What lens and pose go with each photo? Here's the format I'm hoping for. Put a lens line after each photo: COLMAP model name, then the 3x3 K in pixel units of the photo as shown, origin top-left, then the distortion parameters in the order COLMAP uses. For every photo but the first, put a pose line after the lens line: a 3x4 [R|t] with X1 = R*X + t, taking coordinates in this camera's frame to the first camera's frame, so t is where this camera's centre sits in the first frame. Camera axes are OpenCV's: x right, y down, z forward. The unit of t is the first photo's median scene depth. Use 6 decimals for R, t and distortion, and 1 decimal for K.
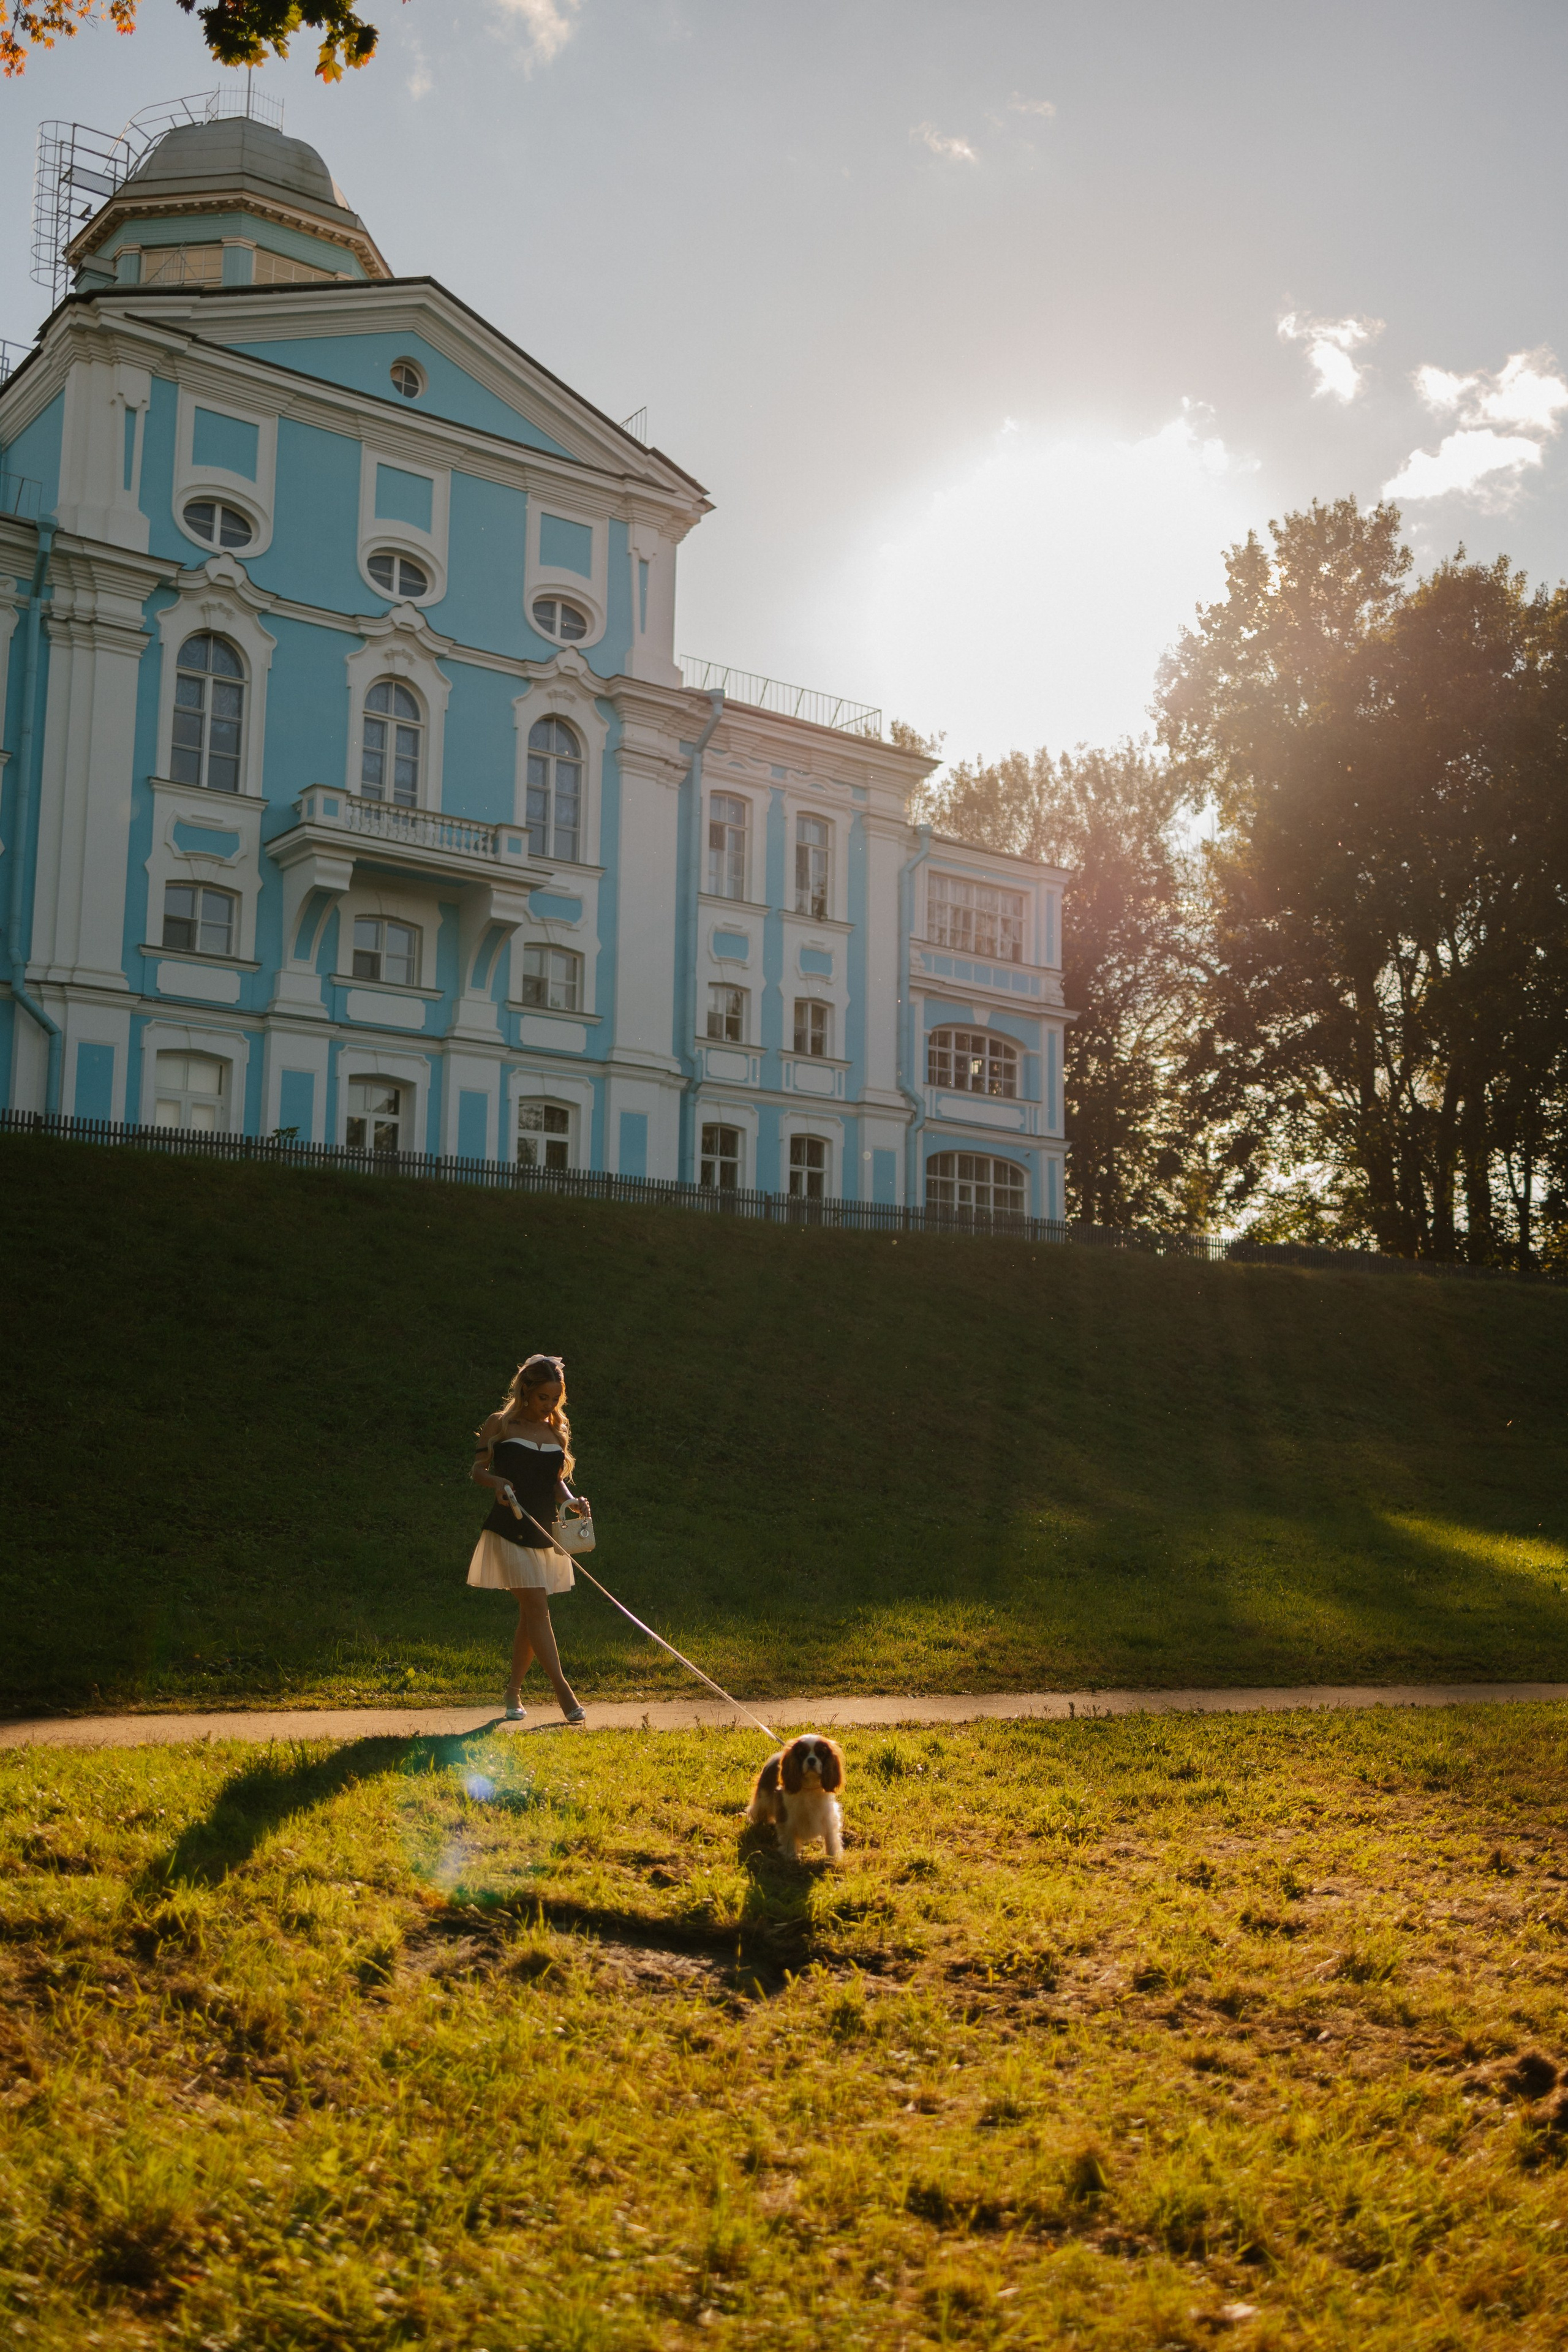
lens RADIAL K [[2476.6, 0, 785.2], [0, 2476.6, 1092.4], [0, 0, 1]] dist [0.000782, 0.002587]
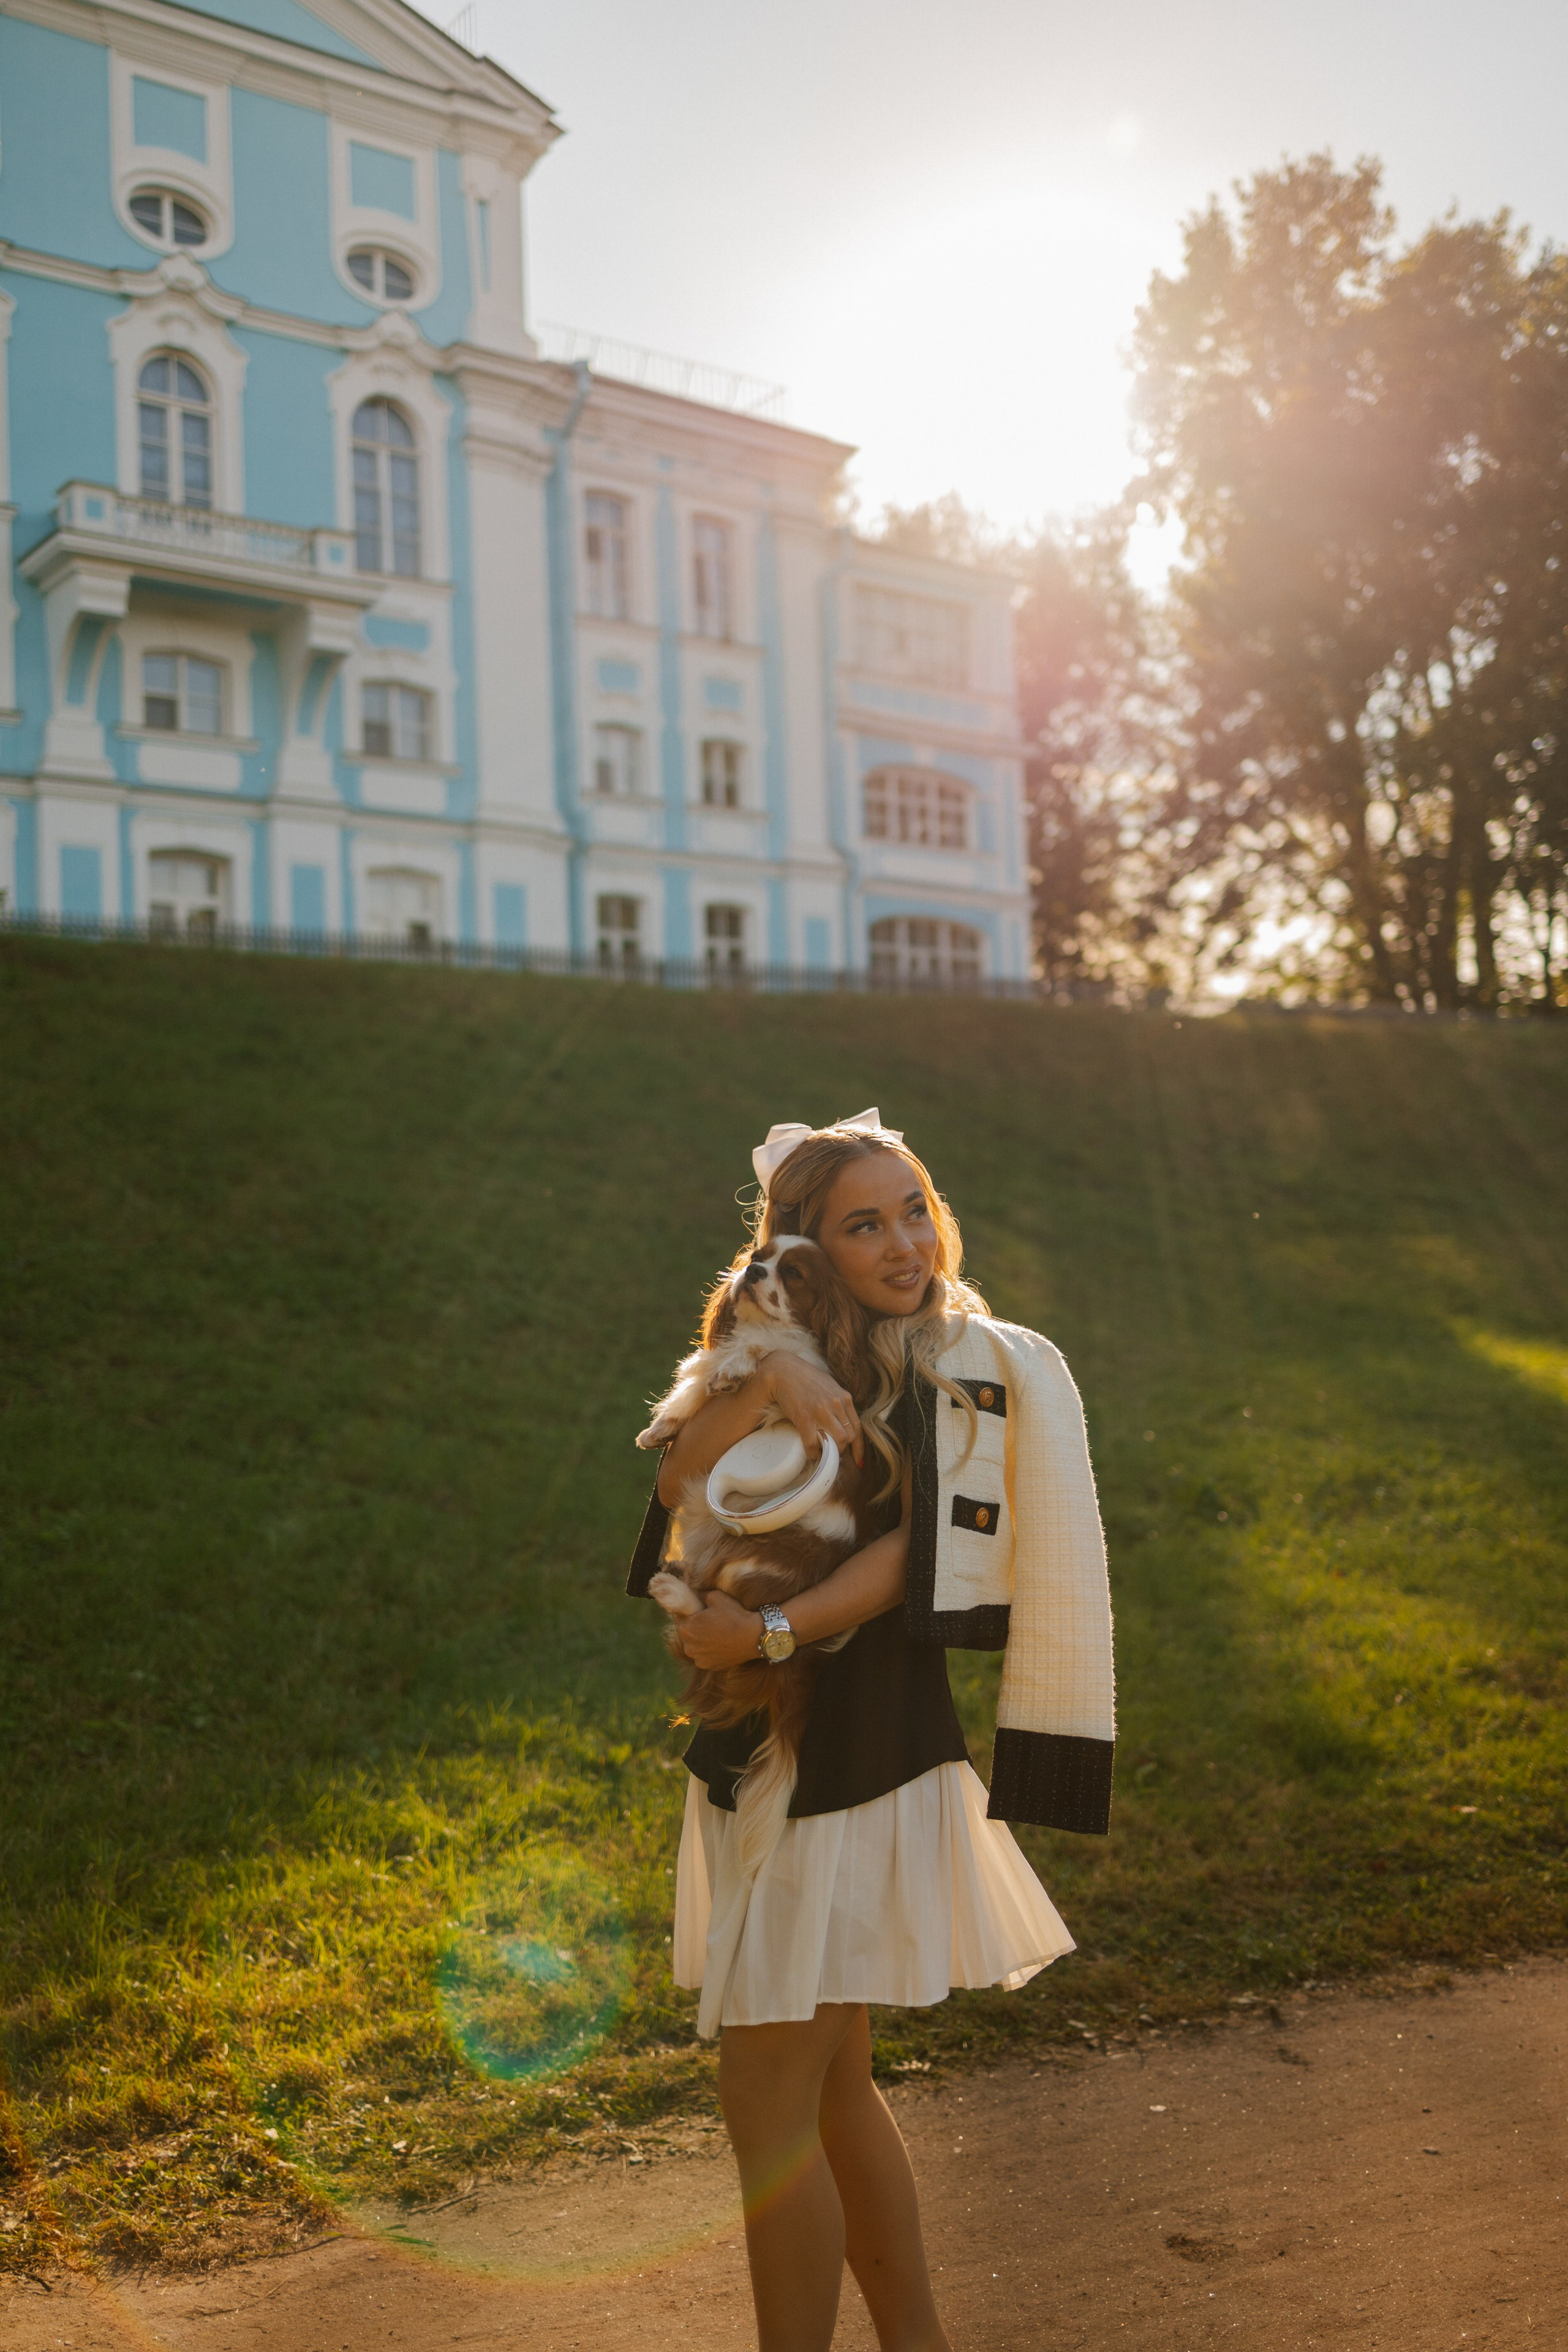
lens RADIAL K [[2449.6, 0, 795.5], [0, 2449.6, 1178.9], [0, 0, 1]] dist [0.021043, -0.005649]
pose [[0.998374, -0.054015, 0.018234, 0.013223], [0.051792, 0.993030, 0.105876, 0.023242], [-0.023826, -0.104760, 0.994212, 0.166485]]
